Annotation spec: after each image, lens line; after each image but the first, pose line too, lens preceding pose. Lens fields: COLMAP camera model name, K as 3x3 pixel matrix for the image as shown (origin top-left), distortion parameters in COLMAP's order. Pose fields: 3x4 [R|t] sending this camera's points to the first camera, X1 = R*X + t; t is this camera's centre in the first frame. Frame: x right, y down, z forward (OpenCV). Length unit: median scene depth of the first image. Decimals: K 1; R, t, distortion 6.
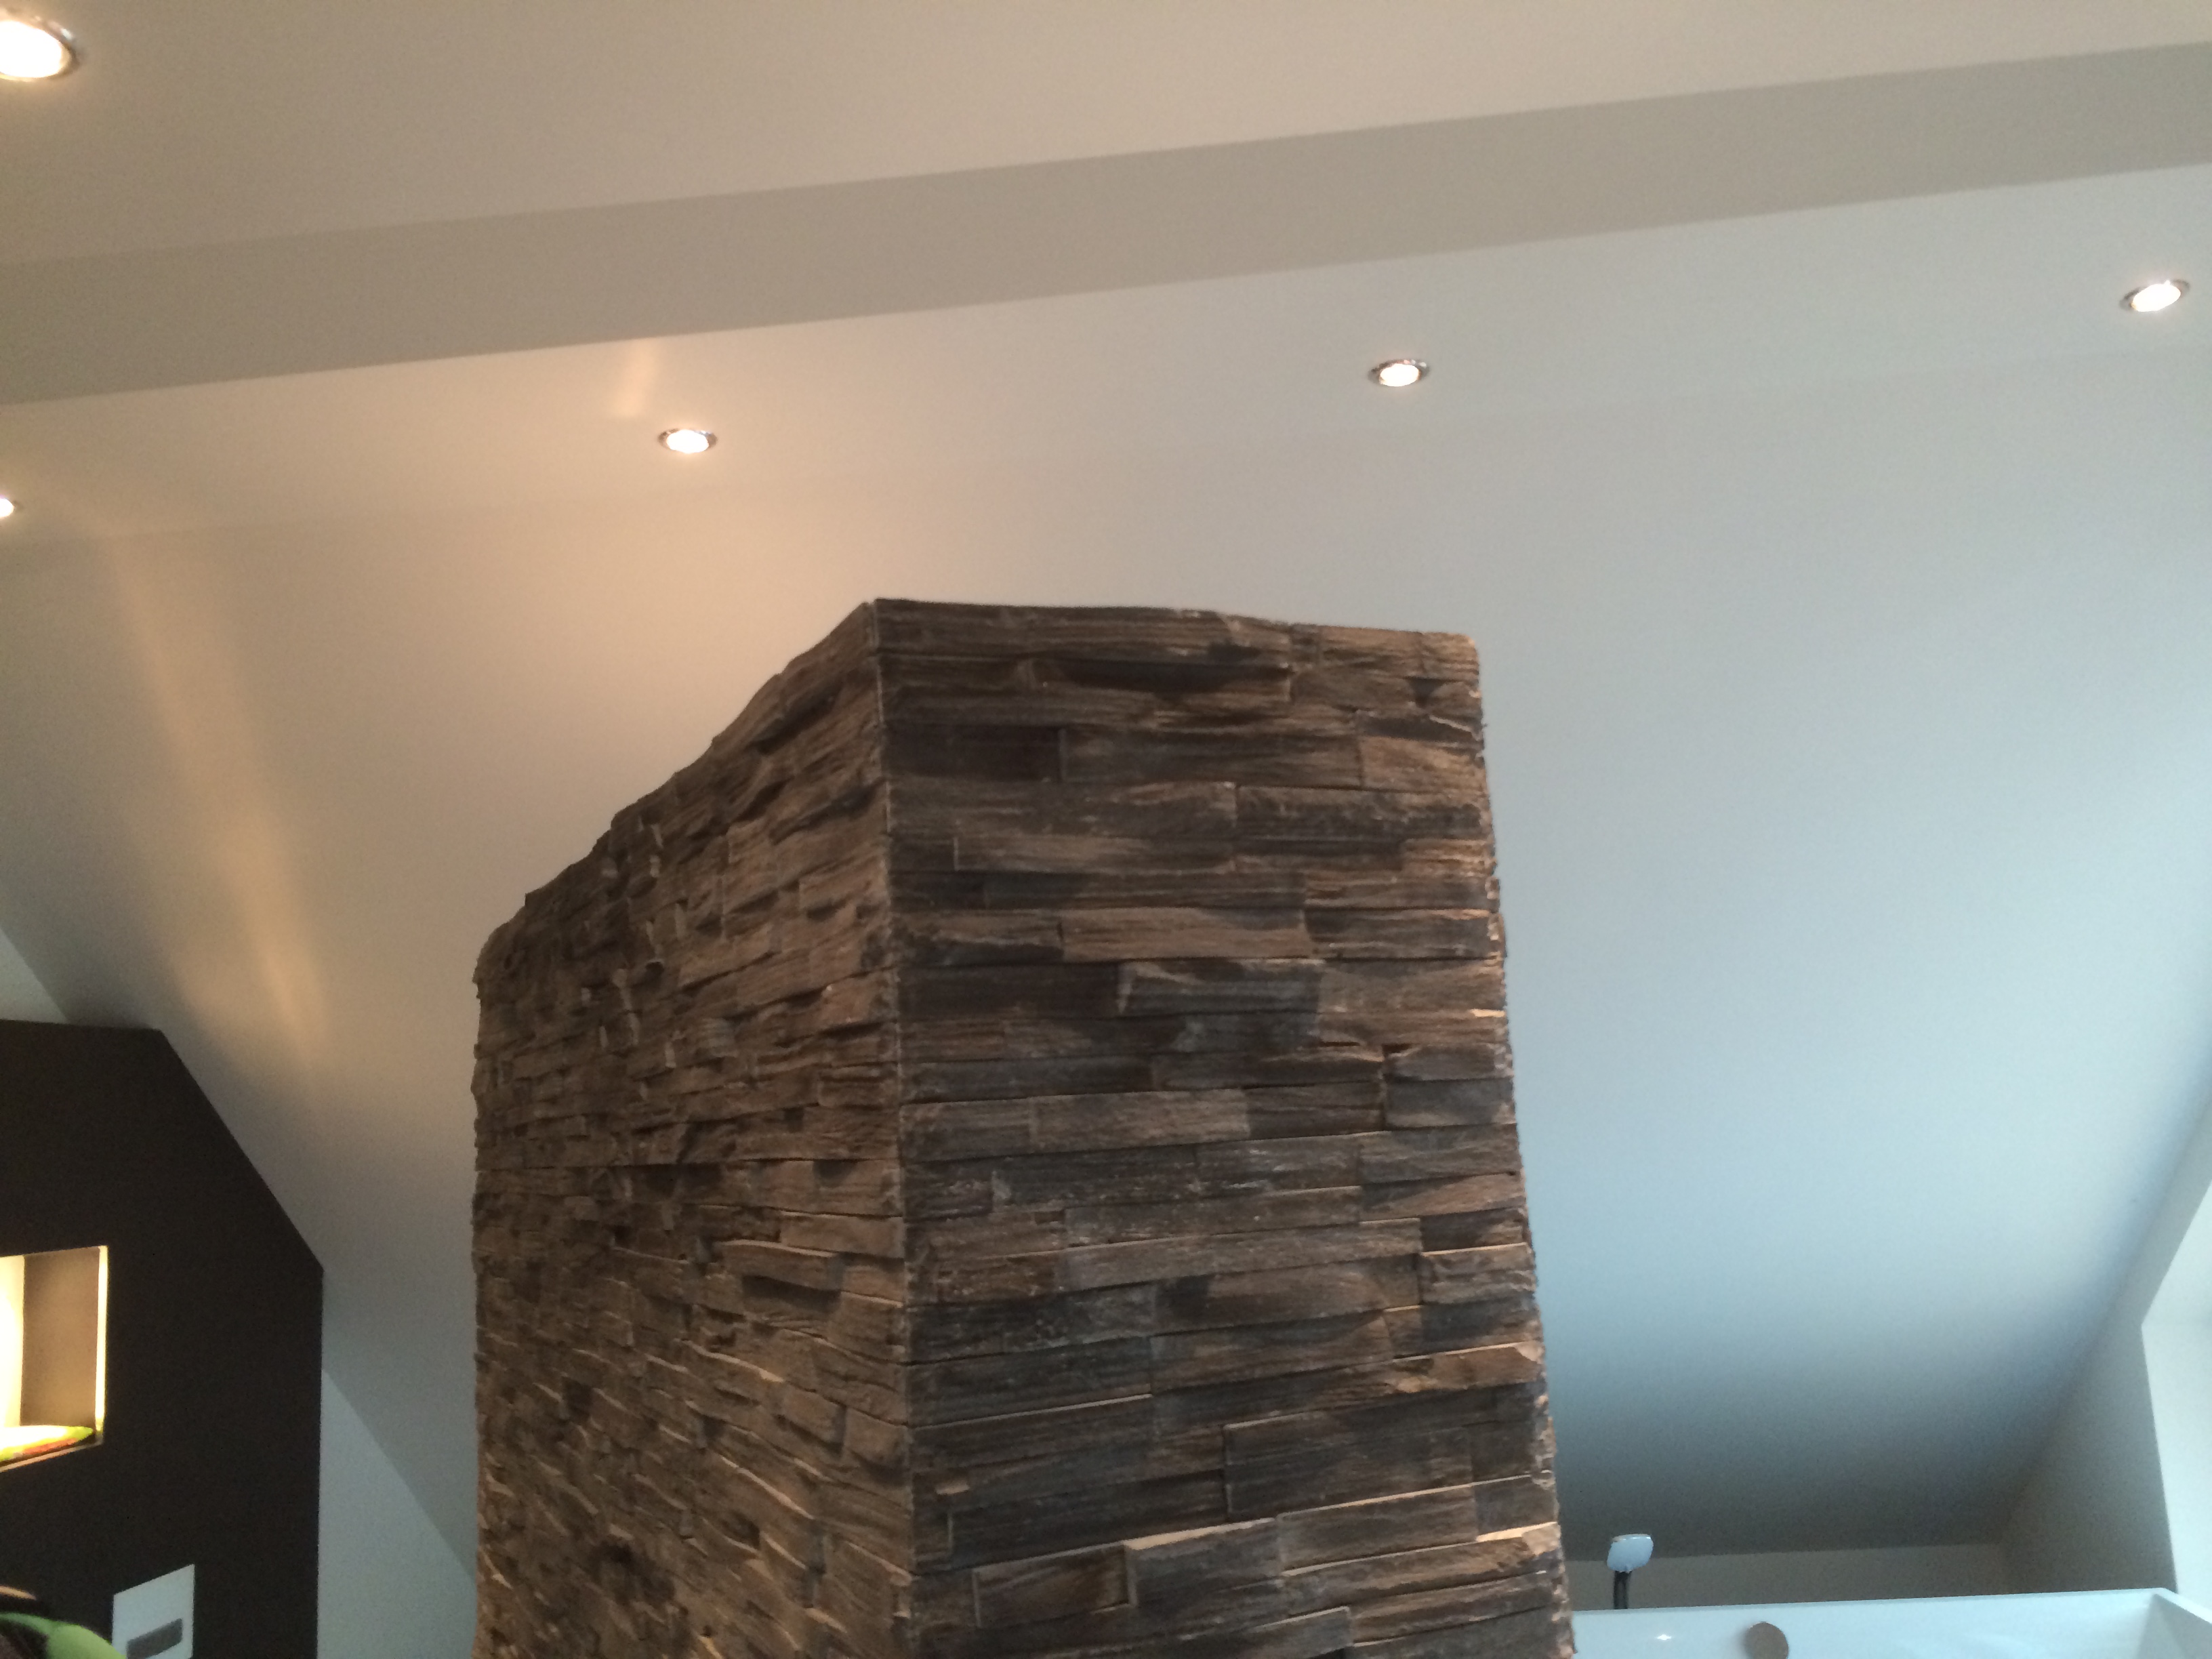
lens RADIAL K [[1881.1, 0, 1110.7], [0, 1881.1, 846.0], [0, 0, 1]] dist [0.088079, -0.111009]
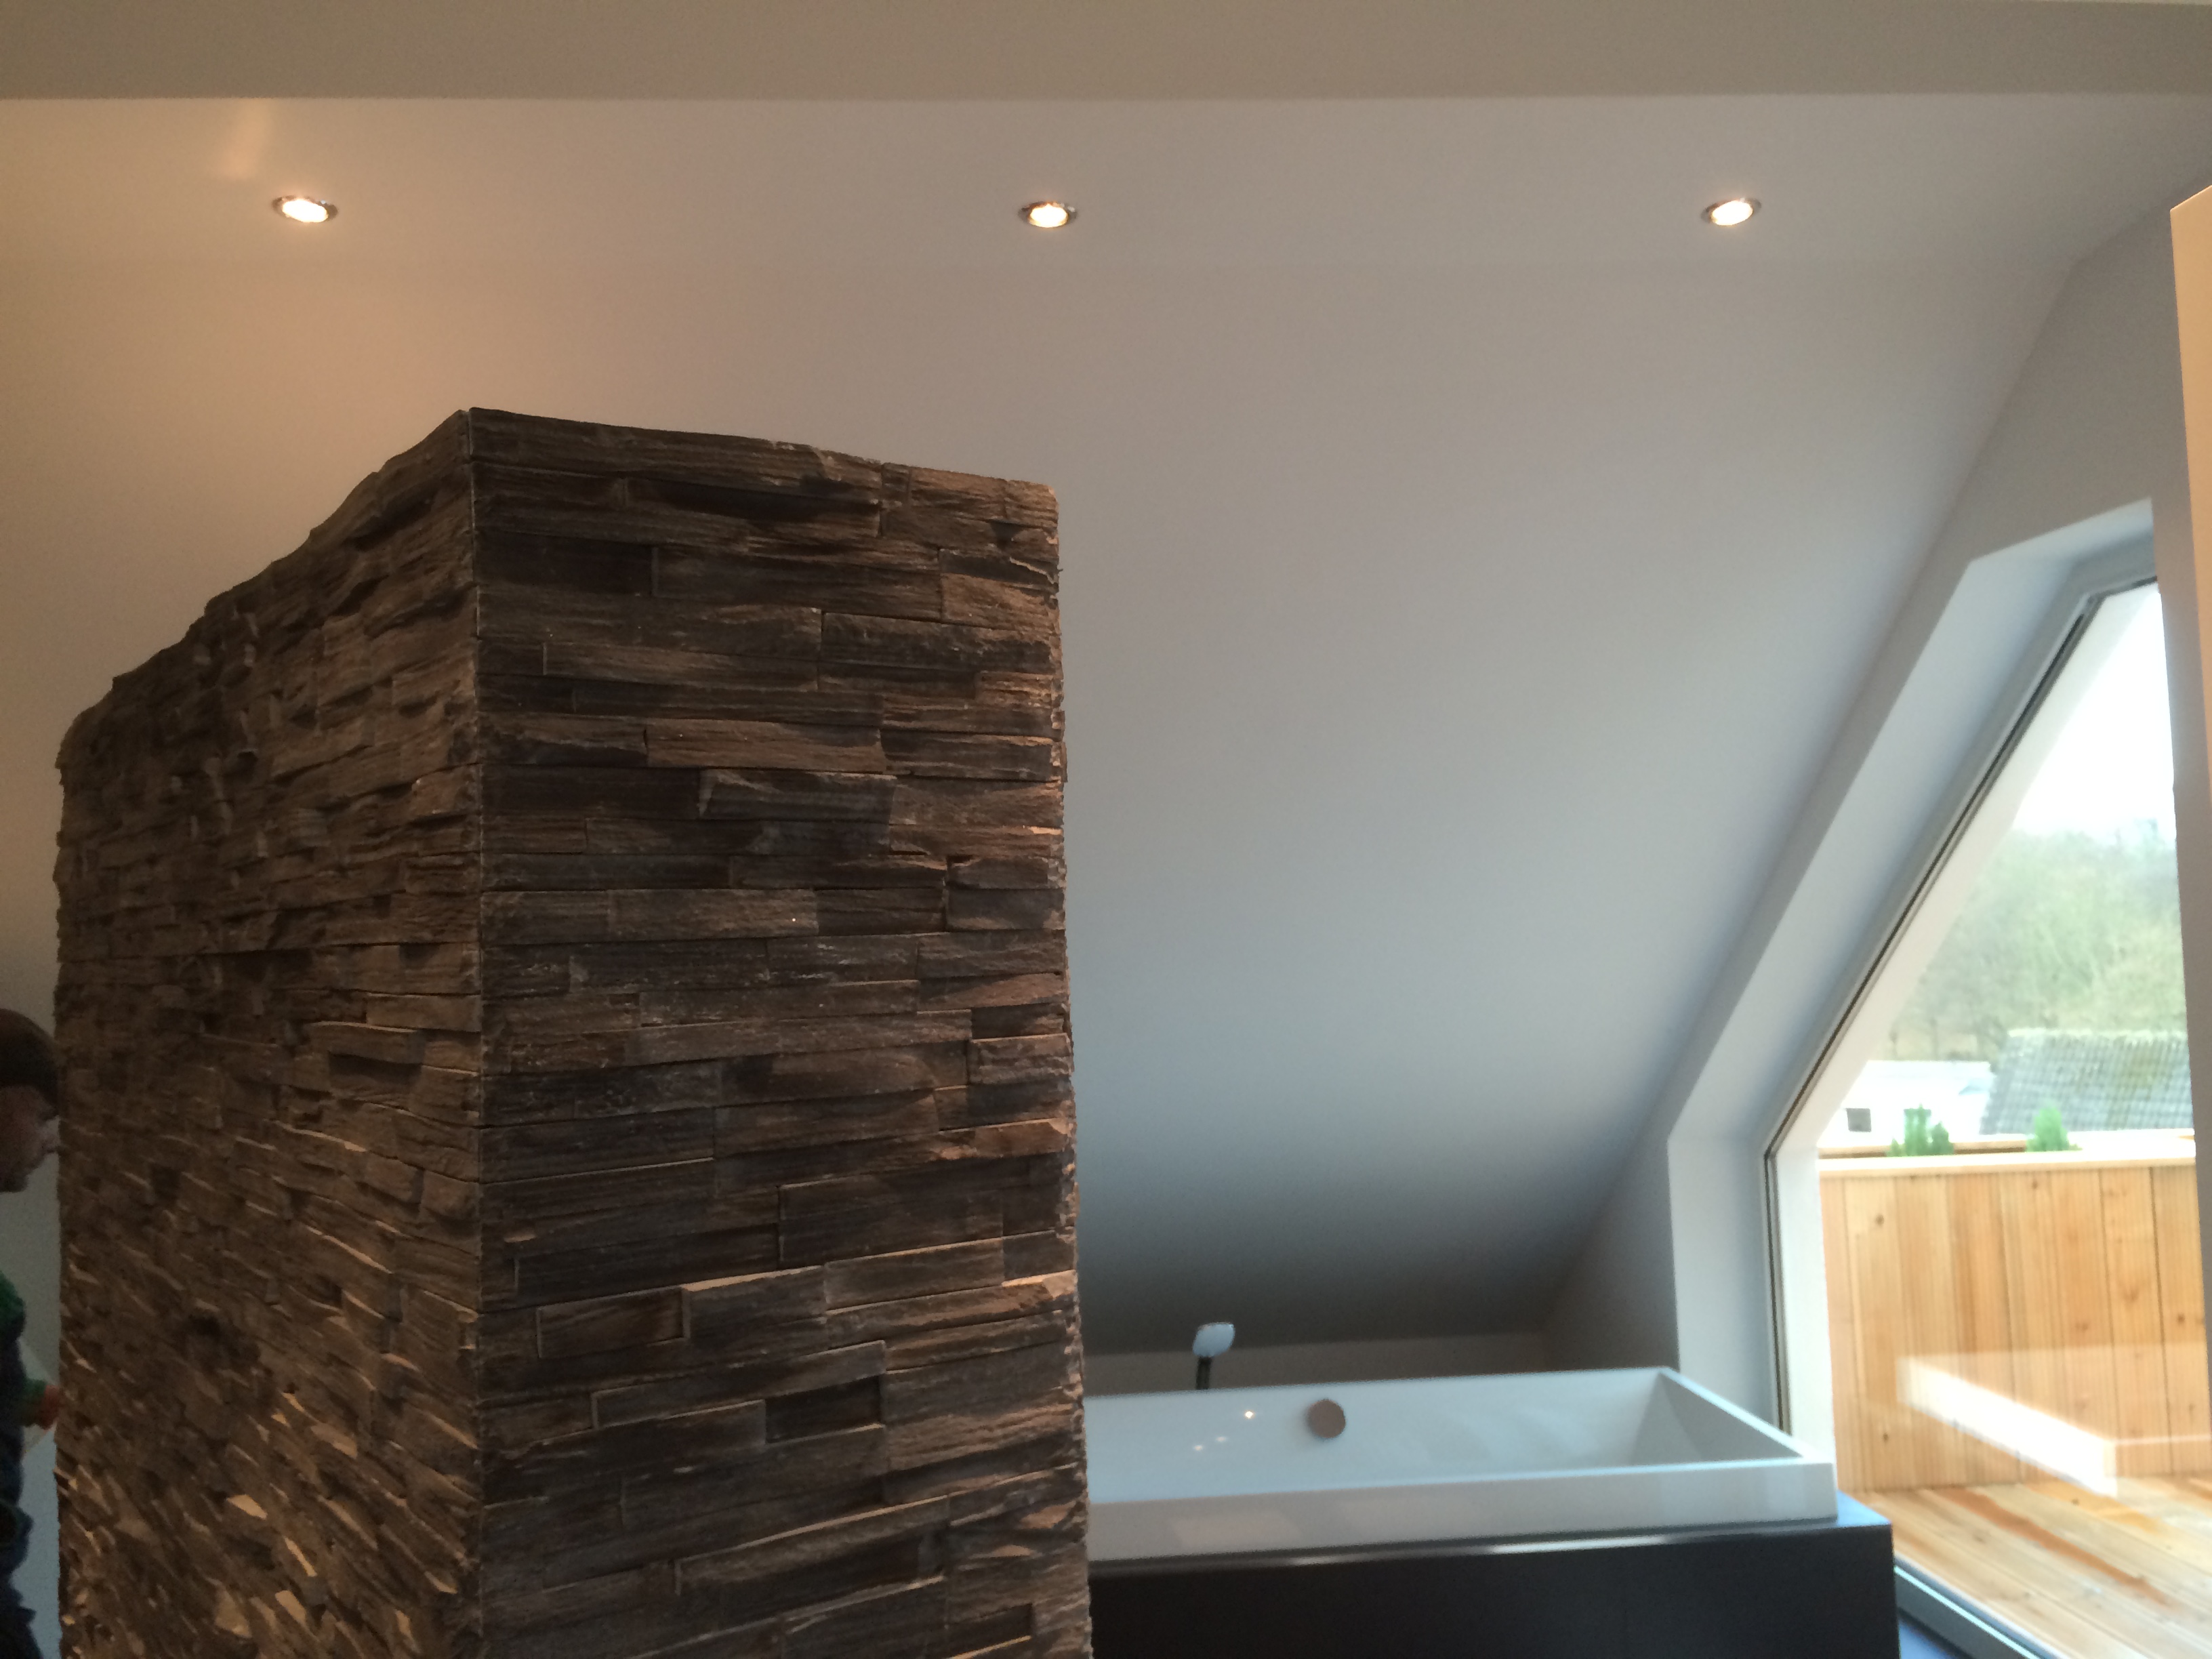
lens RADIAL K [[1881.1, 0, 1108.4], [0, 1881.1, 845.8], [0, 0, 1]] dist [0.088079, -0.111009]
pose [[0.983518, 0.038141, 0.176744, 0.040282], [-0.053832, 0.994938, 0.084850, 0.000935], [-0.172613, -0.092966, 0.980593, -0.096711]]
